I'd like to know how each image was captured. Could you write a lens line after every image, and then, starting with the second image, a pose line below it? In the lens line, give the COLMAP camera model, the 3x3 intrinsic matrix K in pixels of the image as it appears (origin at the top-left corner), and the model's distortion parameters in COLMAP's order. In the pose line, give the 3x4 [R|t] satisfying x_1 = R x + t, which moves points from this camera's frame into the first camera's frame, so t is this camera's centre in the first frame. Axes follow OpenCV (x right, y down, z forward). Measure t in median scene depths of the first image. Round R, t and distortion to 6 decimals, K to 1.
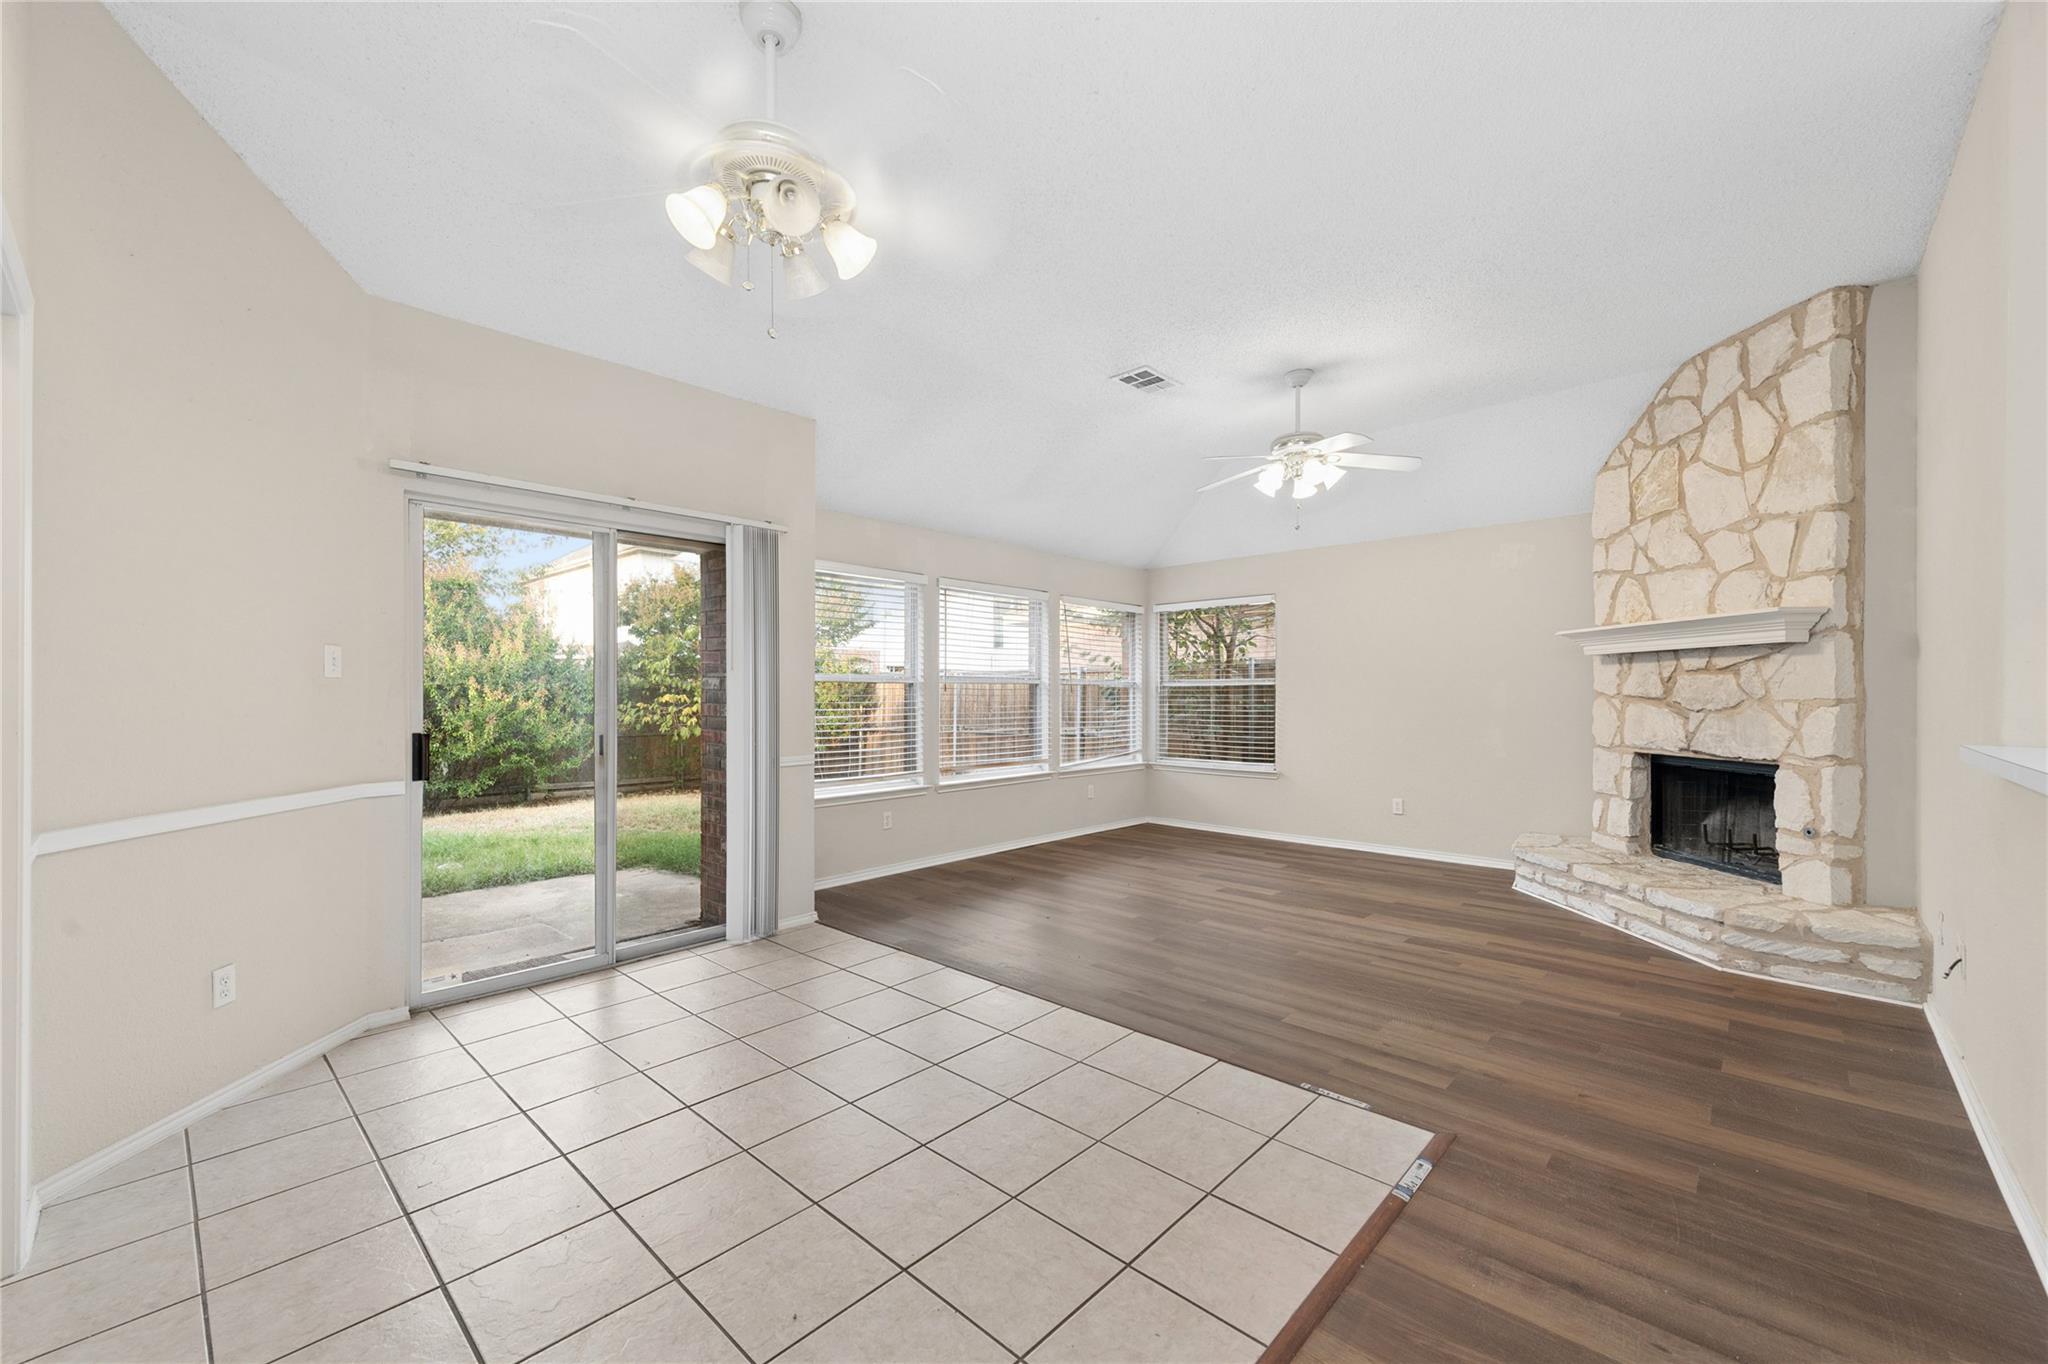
lens RADIAL K [[805.3, 0, 1024.0], [0, 805.3, 682.0], [0, 0, 1]] dist [0.018486, -0.006752]
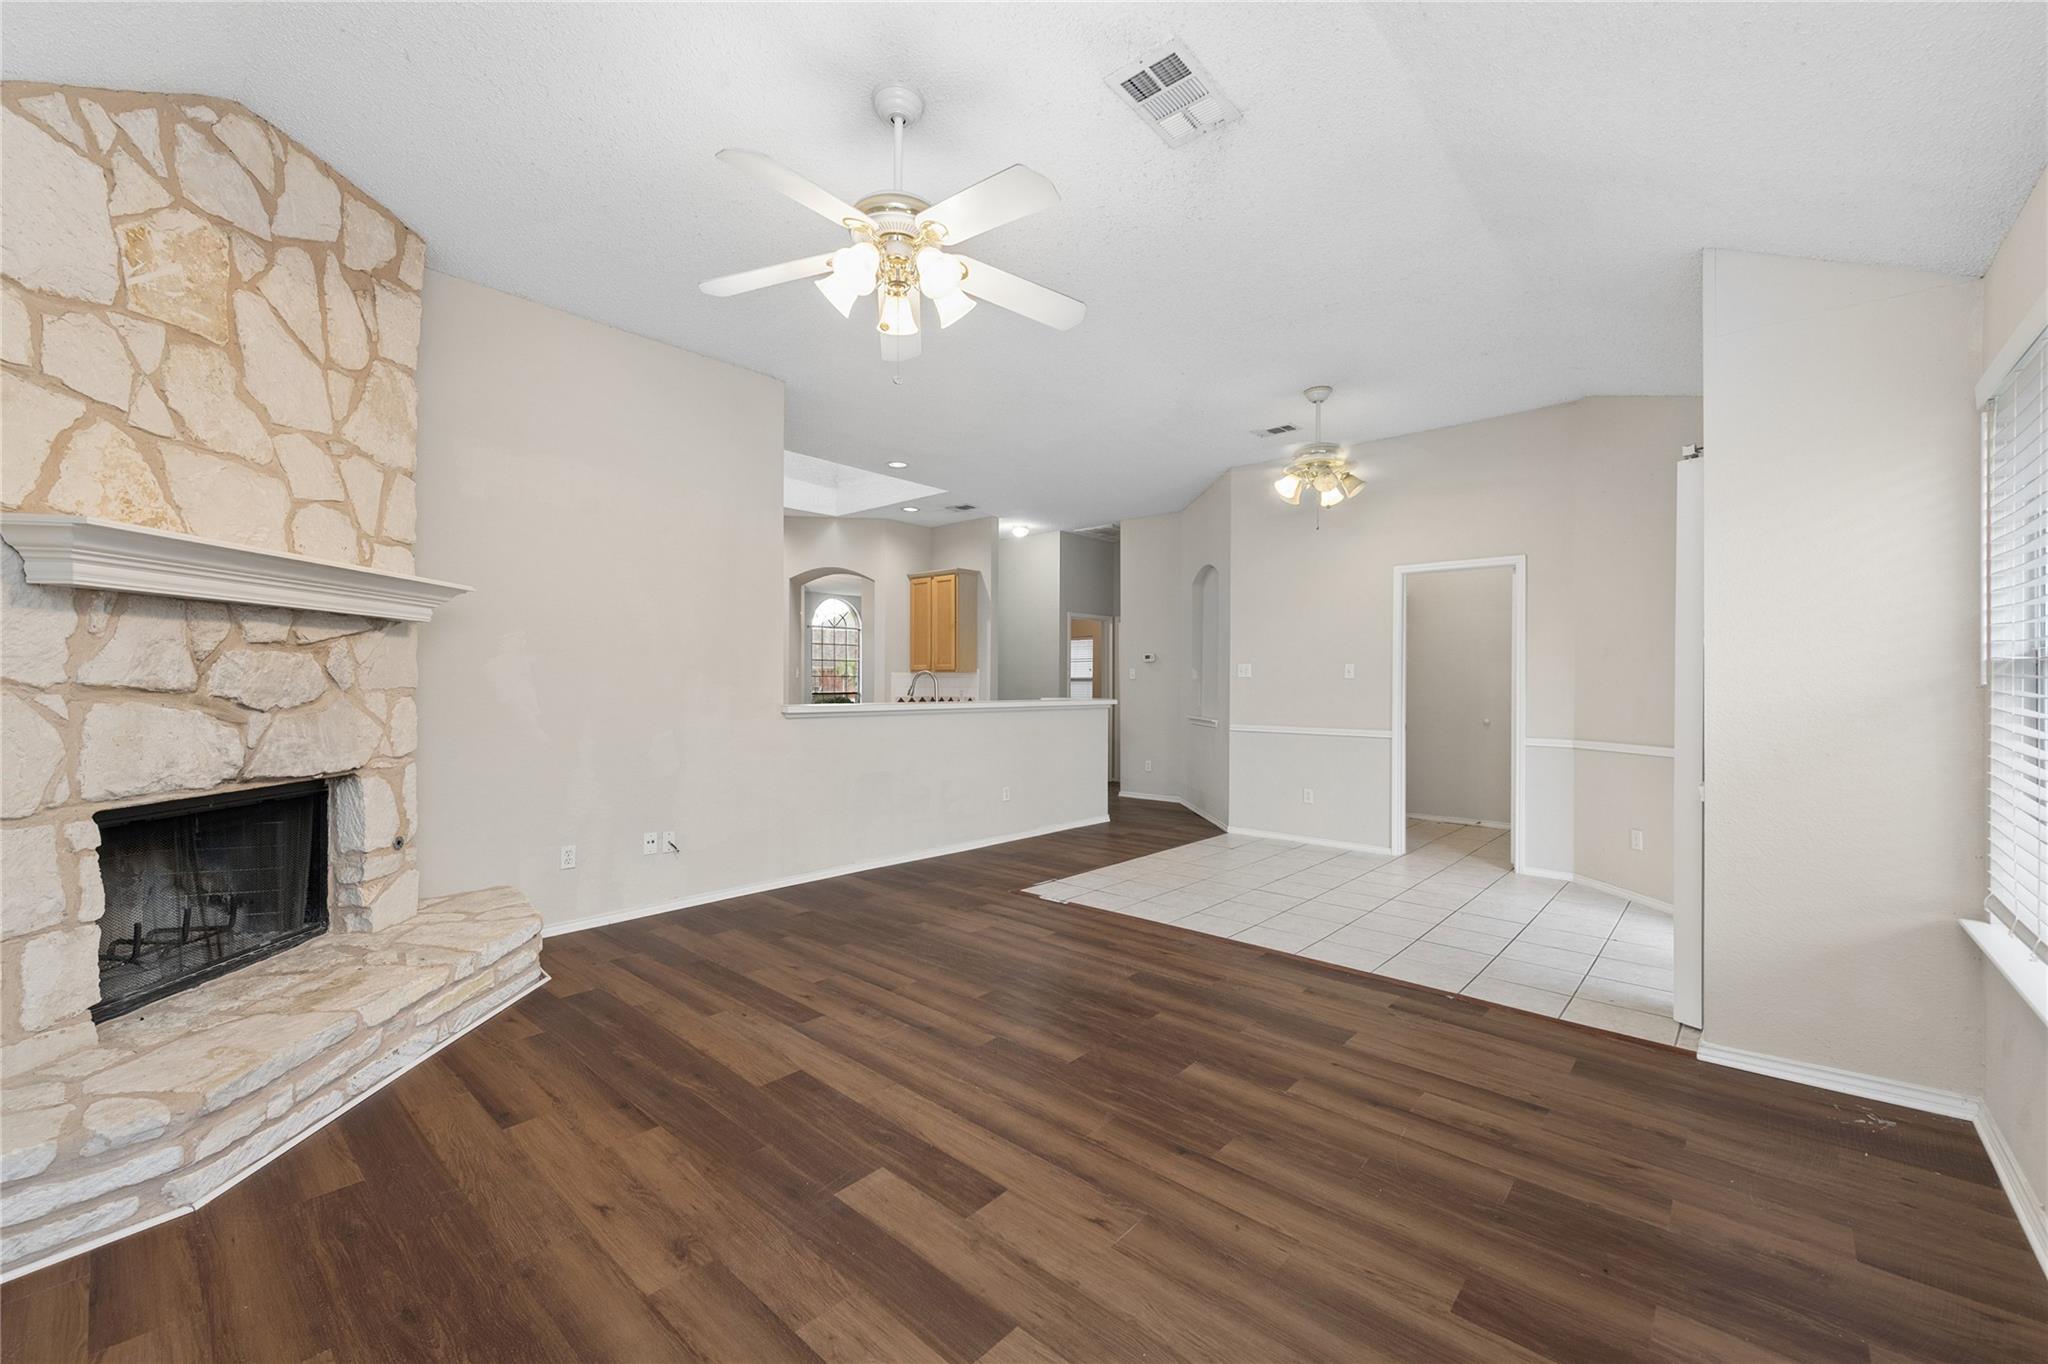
lens RADIAL K [[823.2, 0, 1021.6], [0, 823.2, 721.2], [0, 0, 1]] dist [0.010429, -0.000123]
pose [[-0.999903, -0.003675, -0.013433, 0.253716], [-0.004145, 0.999375, 0.035108, 0.017964], [0.013296, 0.035160, -0.999293, 1.502516]]
